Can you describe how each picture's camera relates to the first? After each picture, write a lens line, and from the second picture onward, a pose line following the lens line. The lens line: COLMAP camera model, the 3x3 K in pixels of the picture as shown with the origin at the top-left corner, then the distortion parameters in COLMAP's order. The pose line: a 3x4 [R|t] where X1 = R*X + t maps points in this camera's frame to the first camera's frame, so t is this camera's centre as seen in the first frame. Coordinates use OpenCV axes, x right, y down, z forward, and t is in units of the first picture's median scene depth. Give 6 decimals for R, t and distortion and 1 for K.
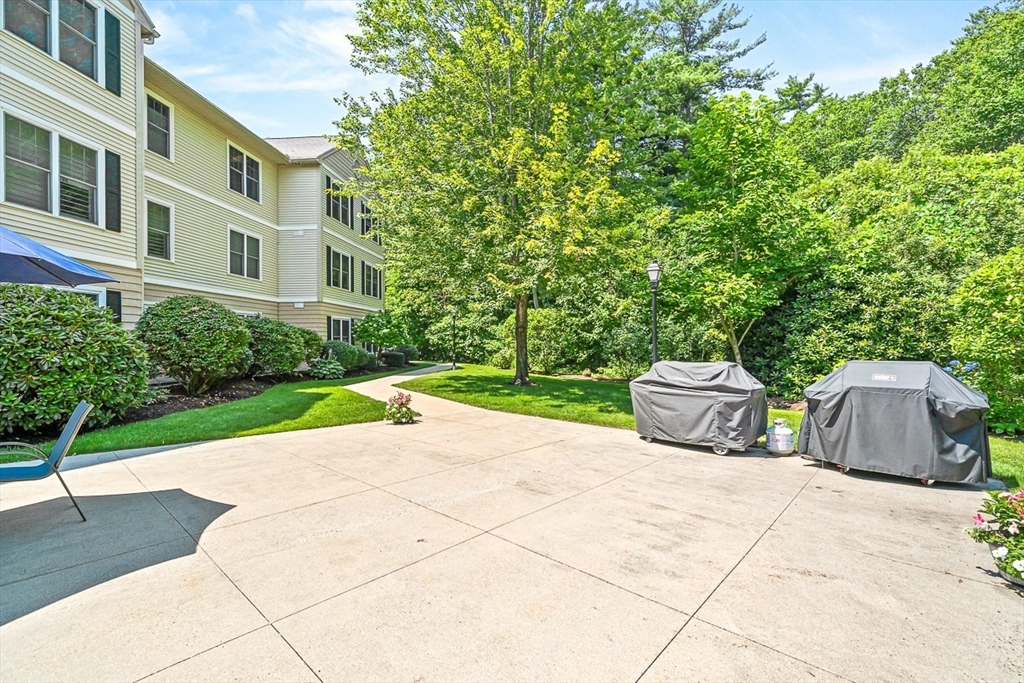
lens RADIAL K [[457.5, 0, 514.0], [0, 457.5, 342.9], [0, 0, 1]] dist [-0.001430, 0.000699]
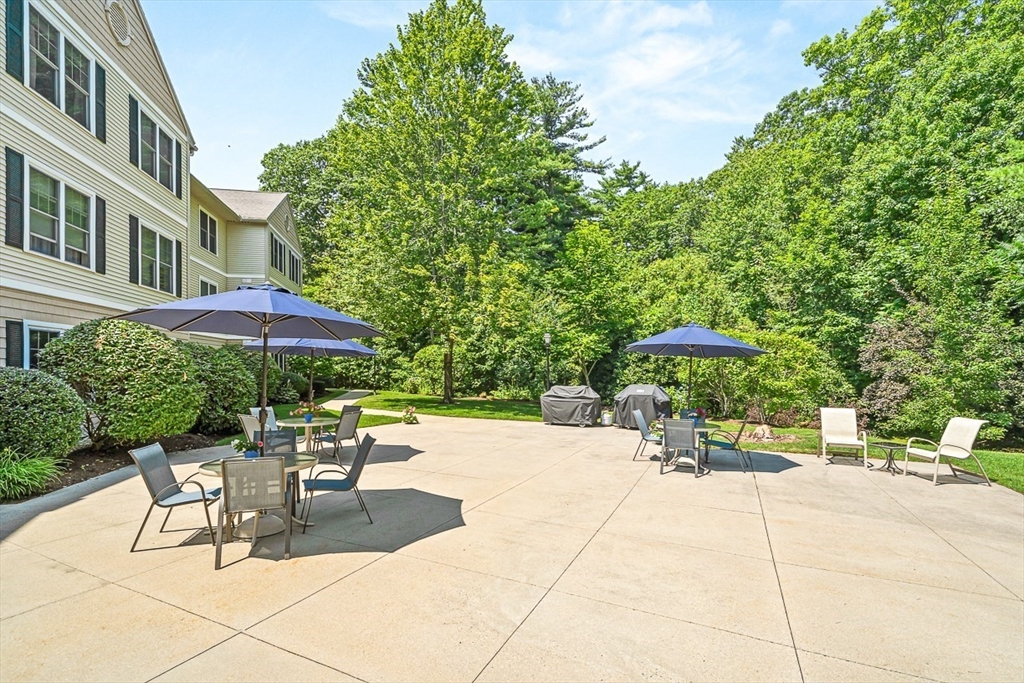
lens RADIAL K [[457.5, 0, 510.8], [0, 457.5, 366.9], [0, 0, 1]] dist [-0.001430, 0.000699]
pose [[0.957847, -0.001542, 0.287275, -0.152978], [0.002400, 0.999994, -0.002635, -0.013432], [-0.287269, 0.003213, 0.957845, -0.303990]]
